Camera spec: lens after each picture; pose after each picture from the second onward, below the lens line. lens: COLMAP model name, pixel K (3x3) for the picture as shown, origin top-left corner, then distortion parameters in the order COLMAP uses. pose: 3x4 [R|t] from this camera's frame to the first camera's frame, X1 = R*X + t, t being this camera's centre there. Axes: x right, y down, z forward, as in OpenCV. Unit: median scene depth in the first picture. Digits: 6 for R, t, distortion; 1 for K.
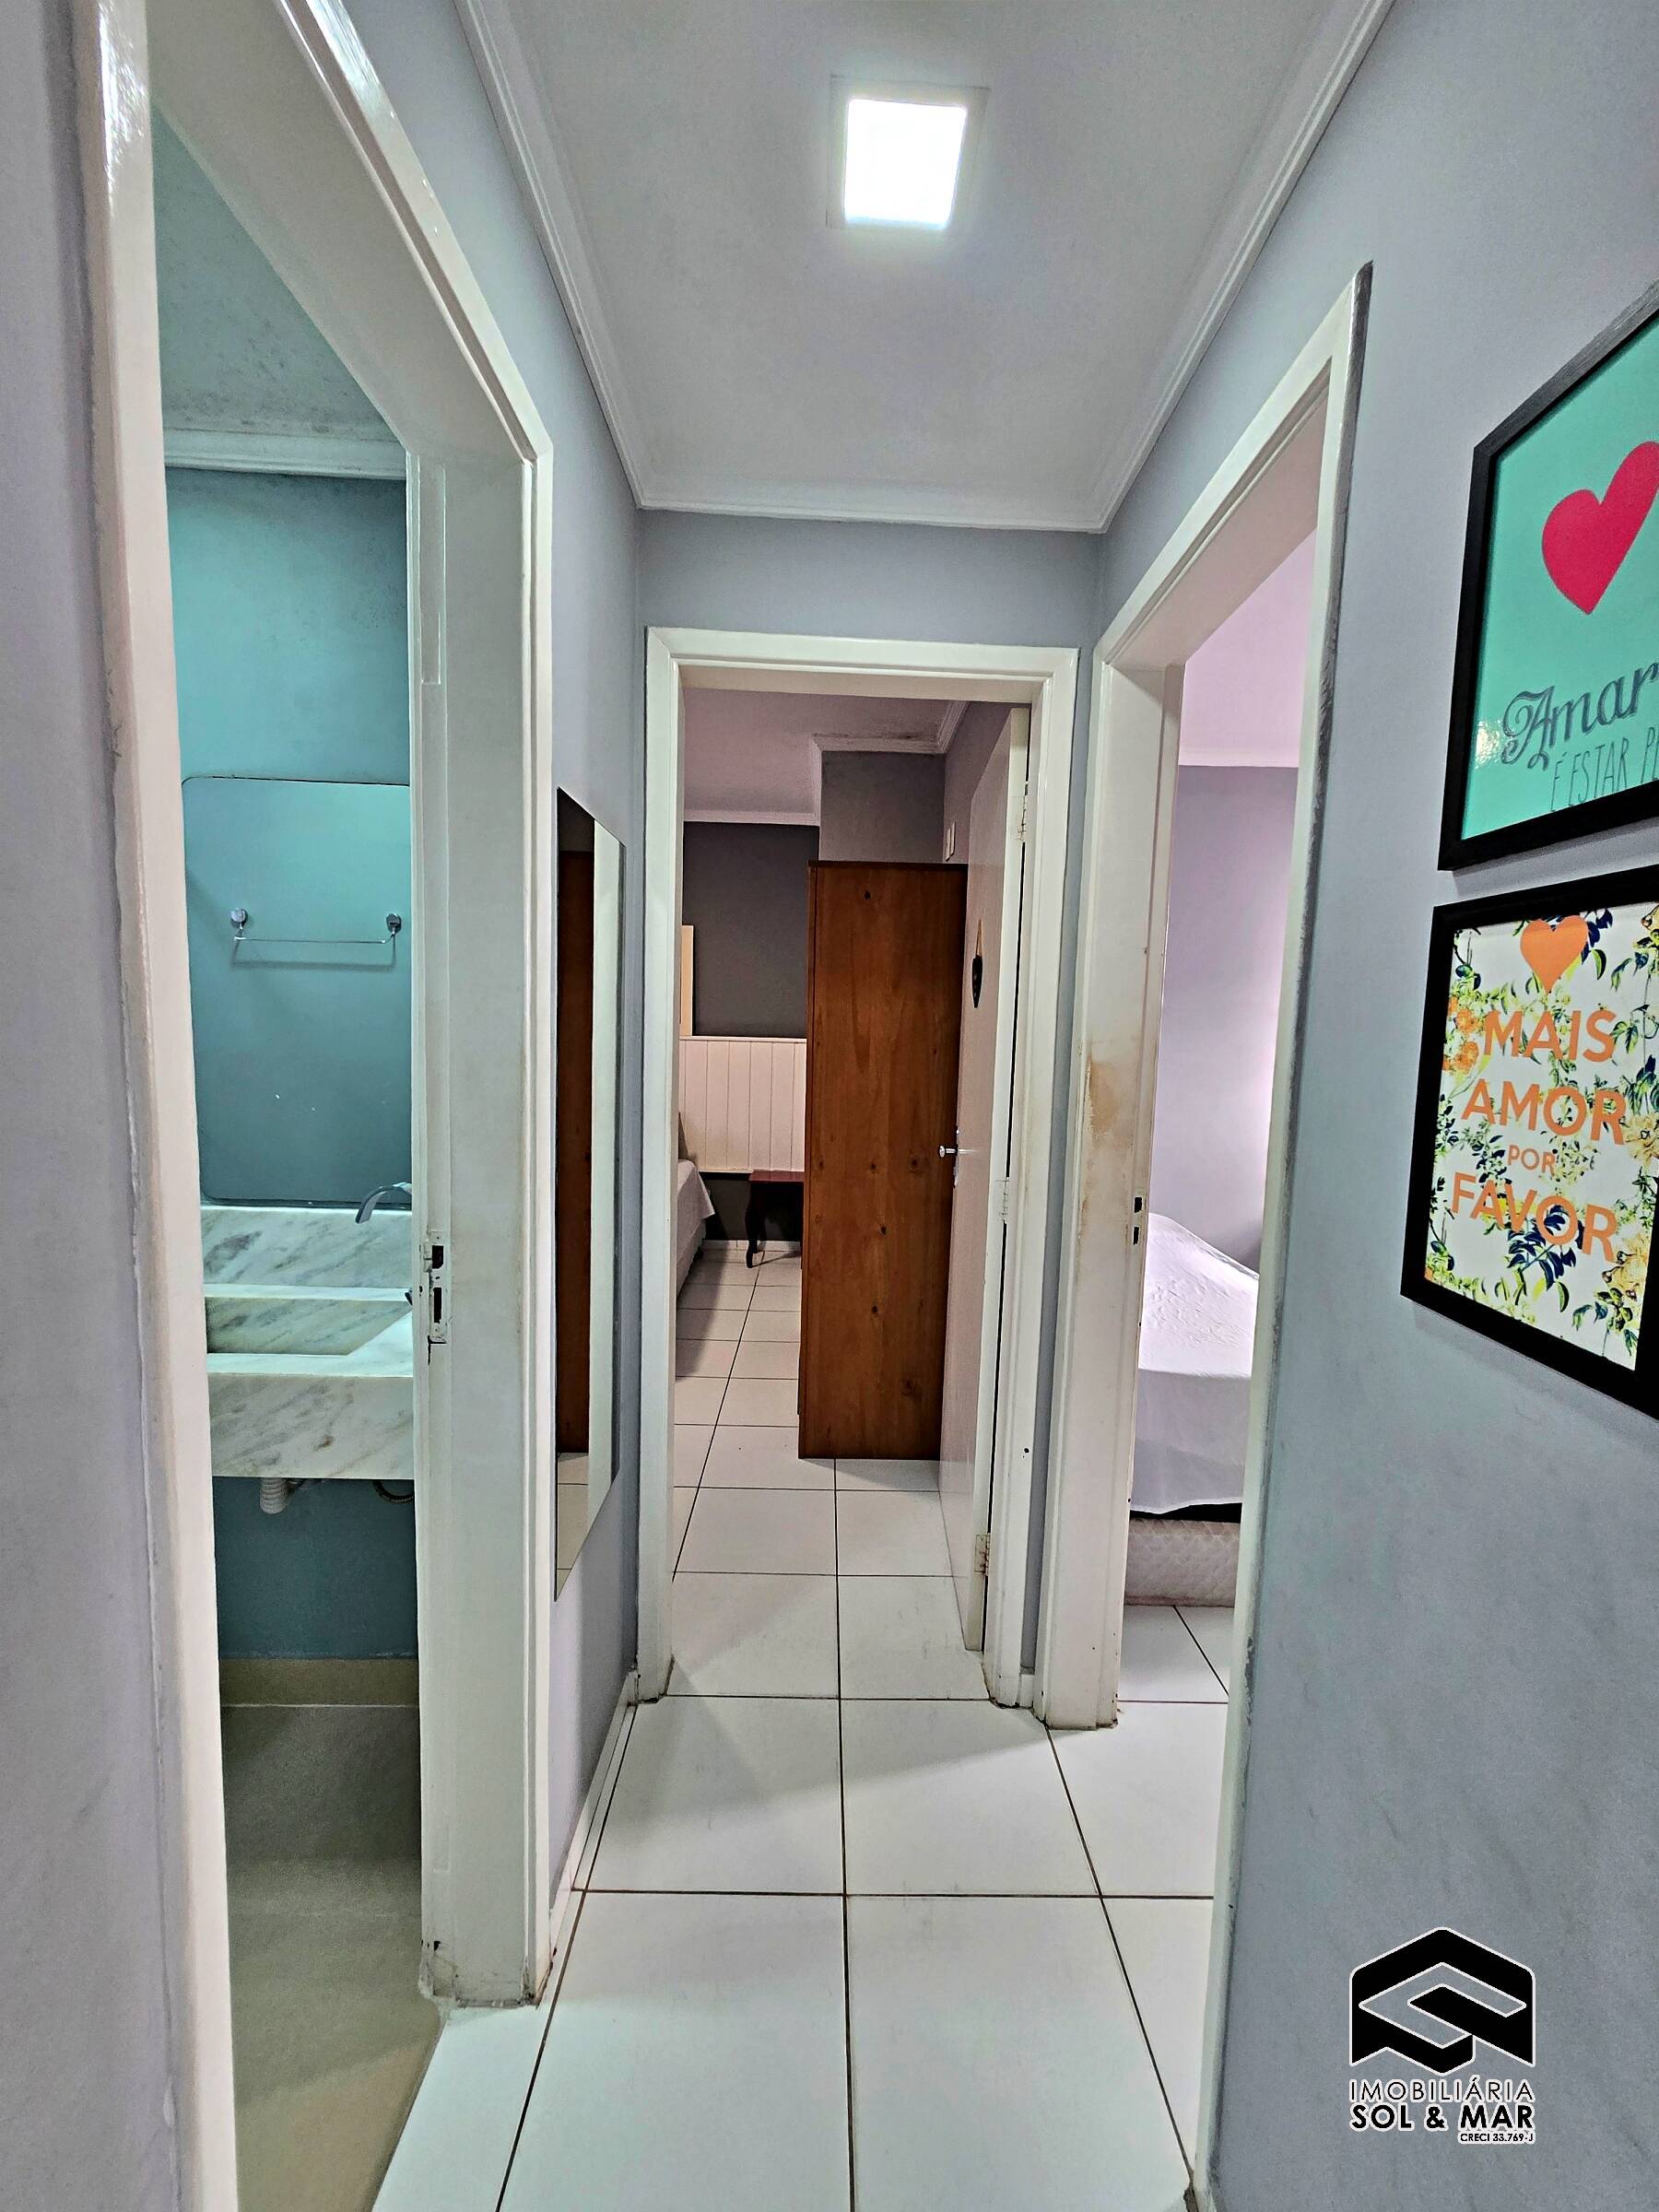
lens RADIAL K [[866.9, 0, 832.5], [0, 866.9, 1111.4], [0, 0, 1]] dist [0.003500, -0.000600]
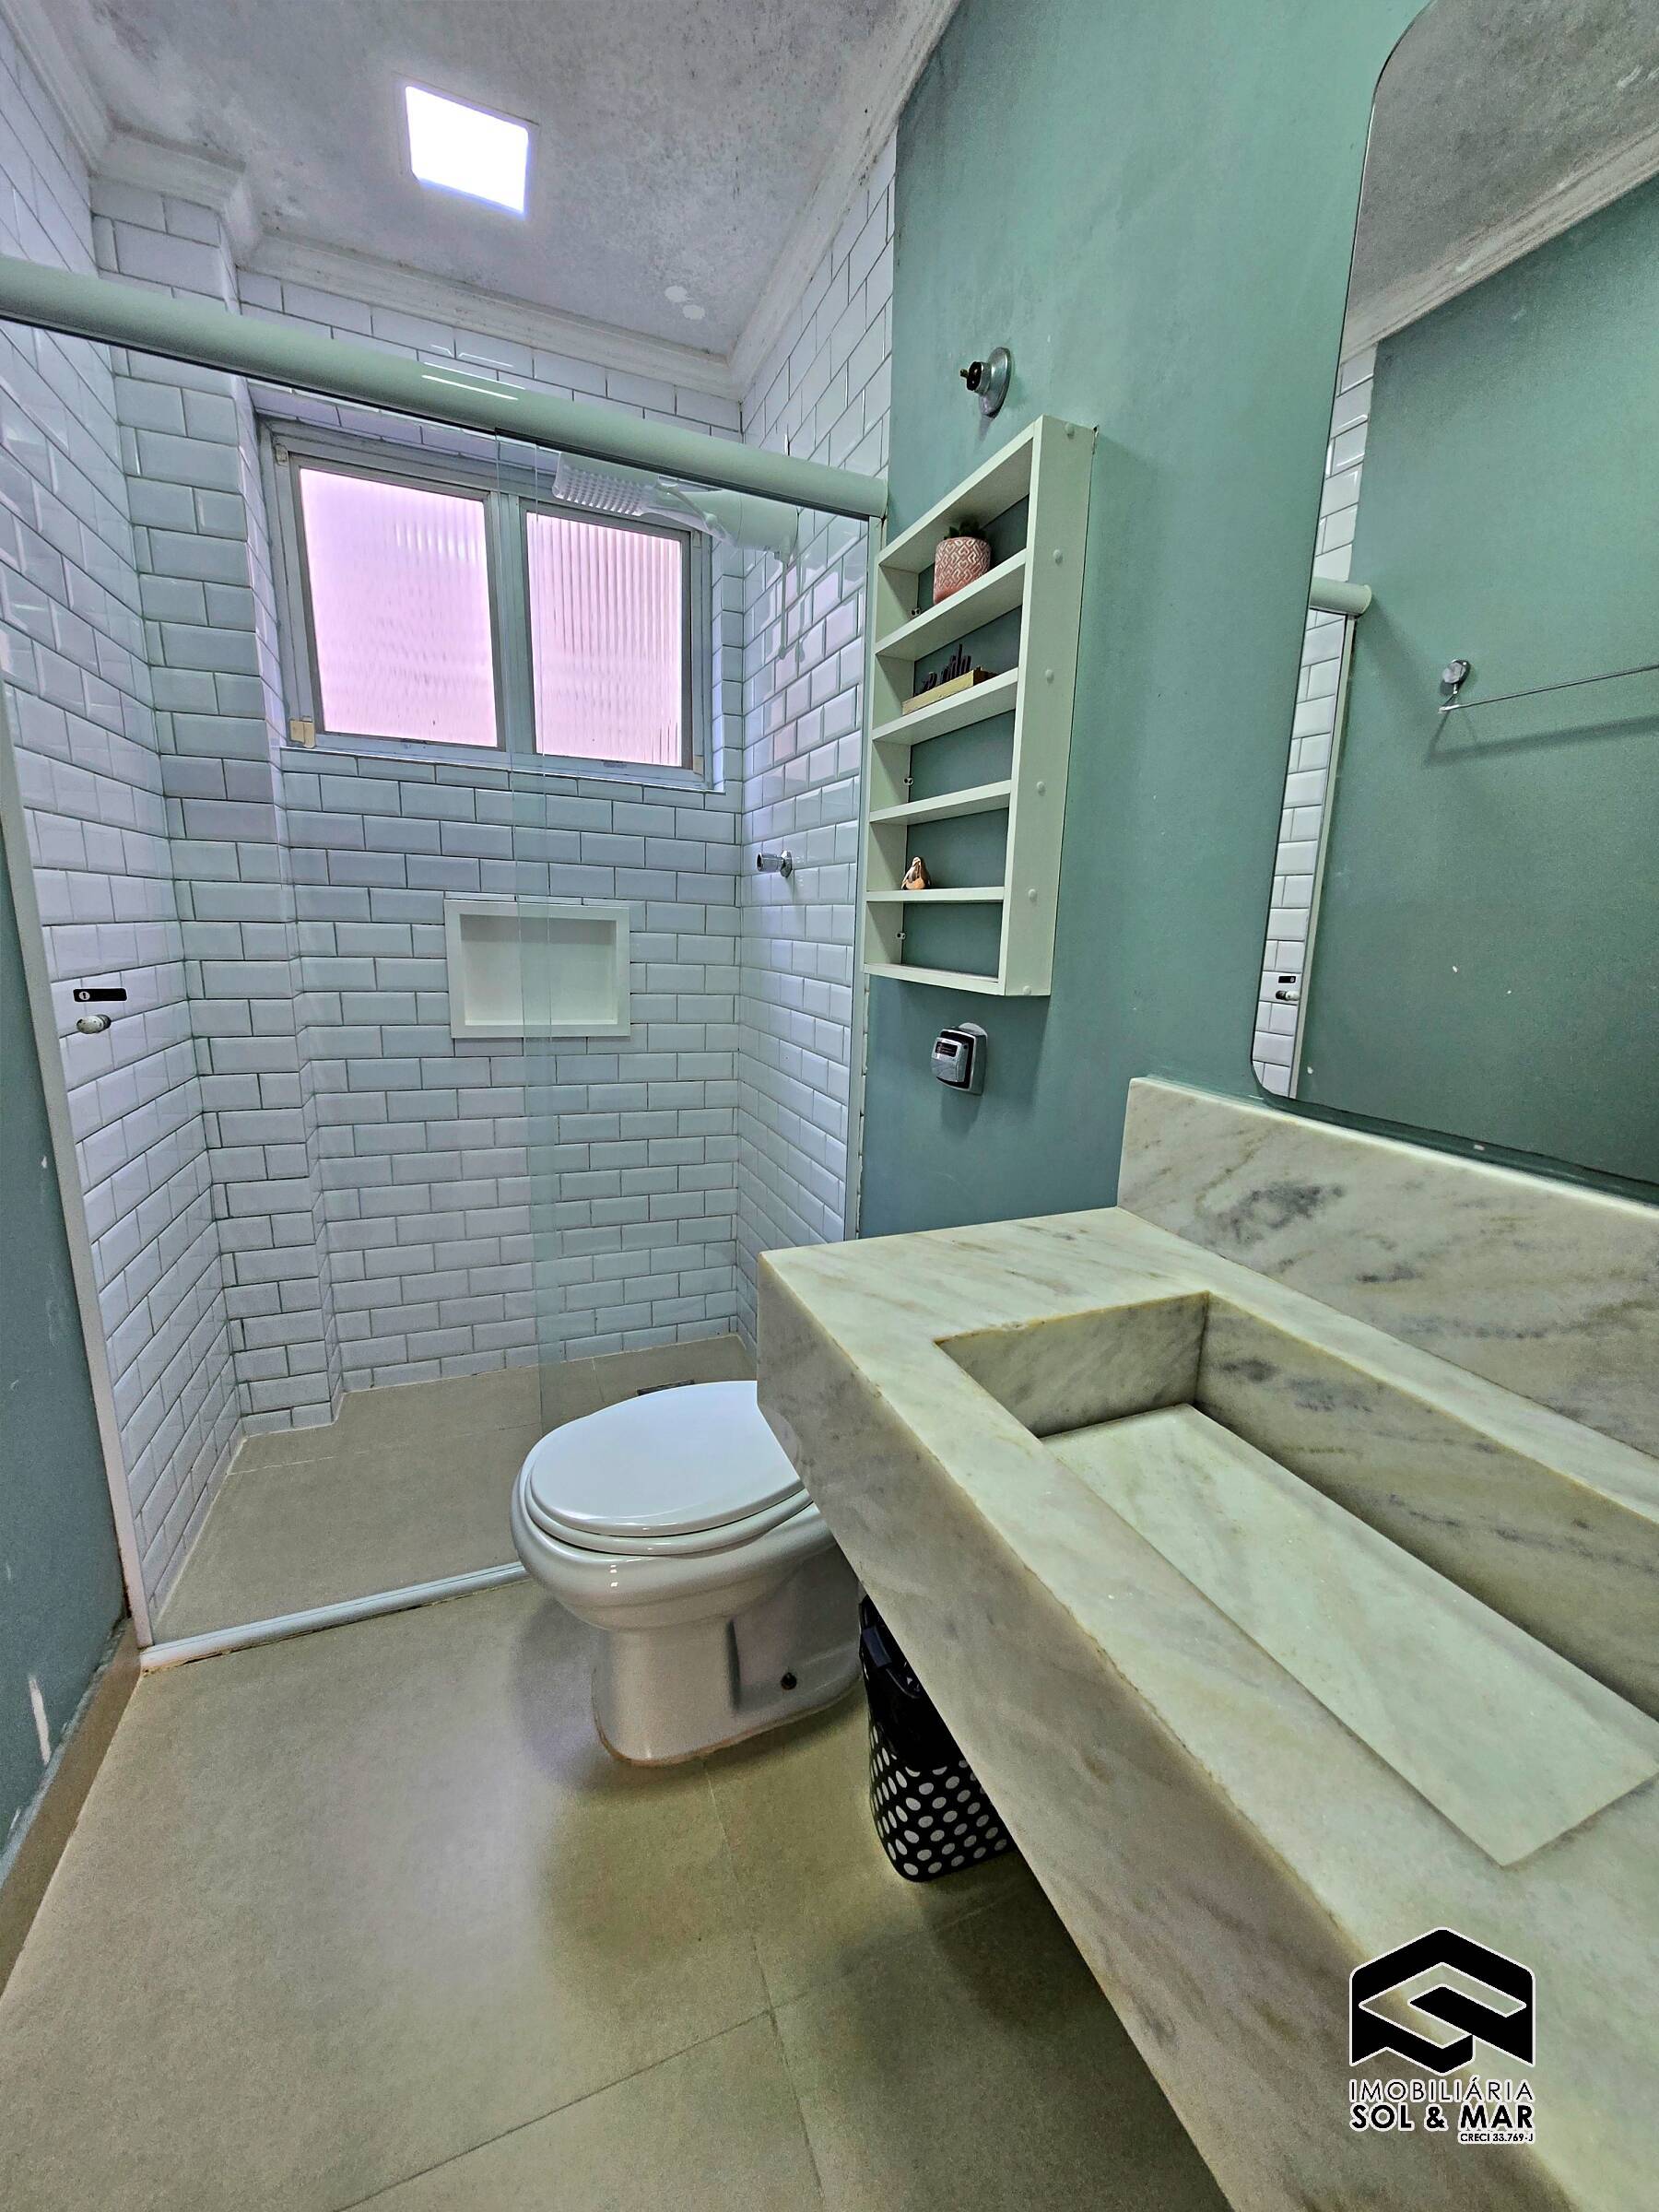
lens RADIAL K [[866.9, 0, 834.4], [0, 866.9, 1103.6], [0, 0, 1]] dist [0.003500, -0.000600]
pose [[0.366143, 0.176777, -0.913613, -0.364182], [-0.104086, 0.983409, 0.148568, 0.059676], [0.924719, 0.040697, 0.378468, 0.599673]]
